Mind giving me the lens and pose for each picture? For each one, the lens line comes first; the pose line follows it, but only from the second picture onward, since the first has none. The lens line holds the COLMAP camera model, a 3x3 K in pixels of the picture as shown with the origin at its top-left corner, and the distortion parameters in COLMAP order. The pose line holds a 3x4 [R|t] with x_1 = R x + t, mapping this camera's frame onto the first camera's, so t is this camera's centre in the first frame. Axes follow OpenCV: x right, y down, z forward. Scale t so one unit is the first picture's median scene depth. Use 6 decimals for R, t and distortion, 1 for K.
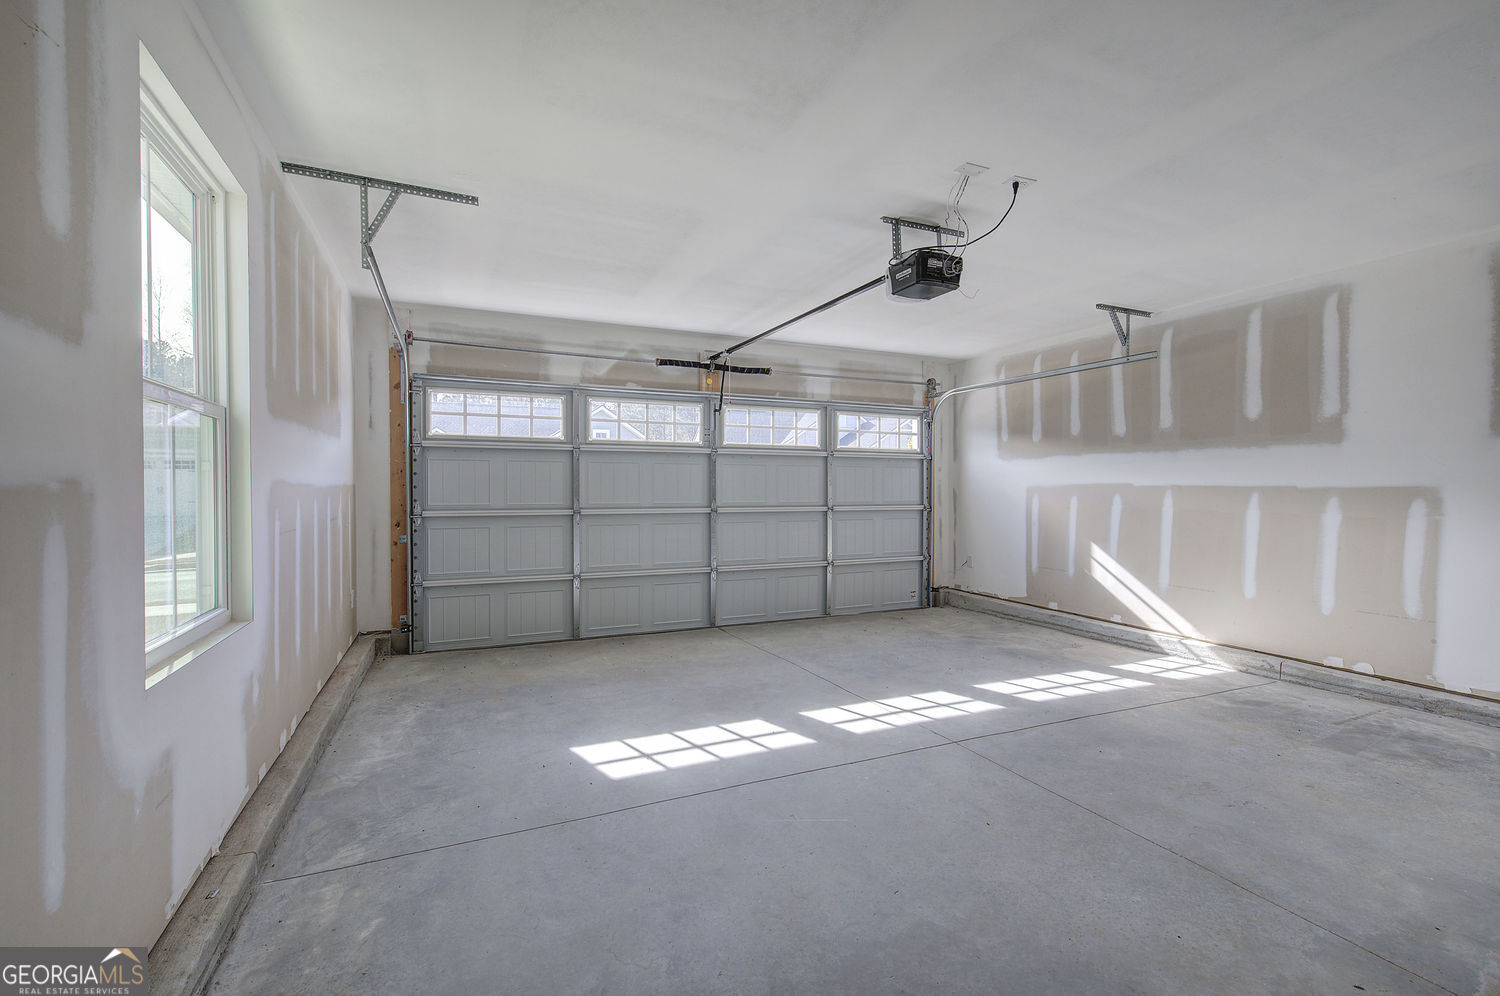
lens RADIAL K [[670.1, 0, 748.9], [0, 670.1, 500.1], [0, 0, 1]] dist [-0.002122, -0.000764]
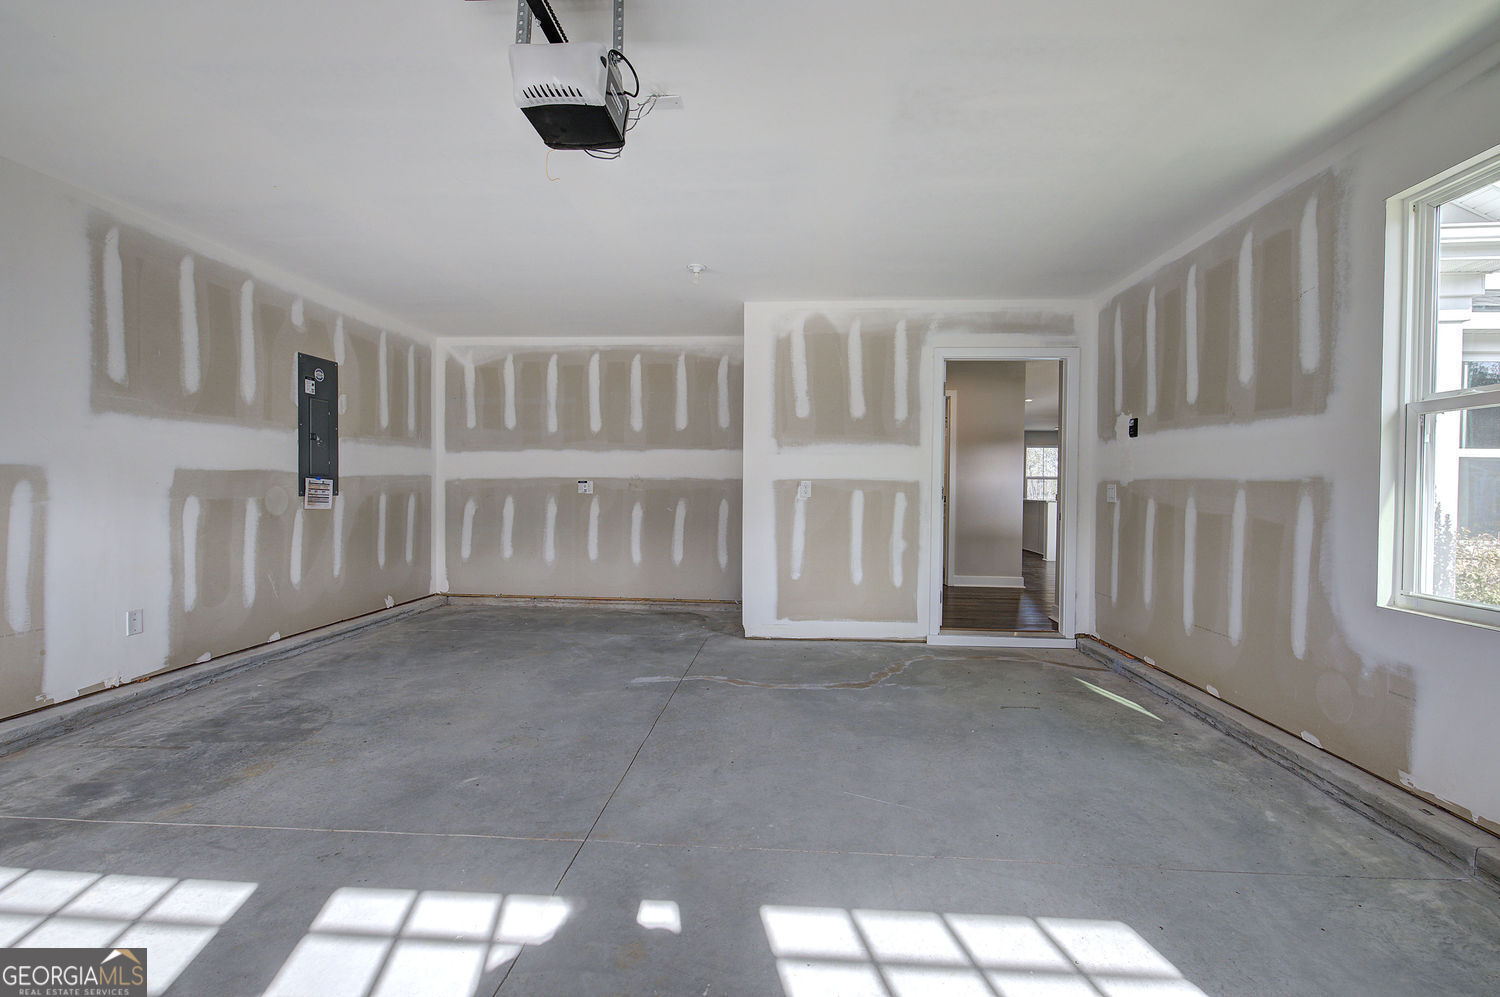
lens RADIAL K [[670.1, 0, 745.5], [0, 670.1, 494.2], [0, 0, 1]] dist [-0.002122, -0.000764]
pose [[-0.883946, -0.013776, 0.467386, -0.153615], [-0.002515, 0.999692, 0.024709, -0.009373], [-0.467582, 0.020666, -0.883708, 1.525302]]
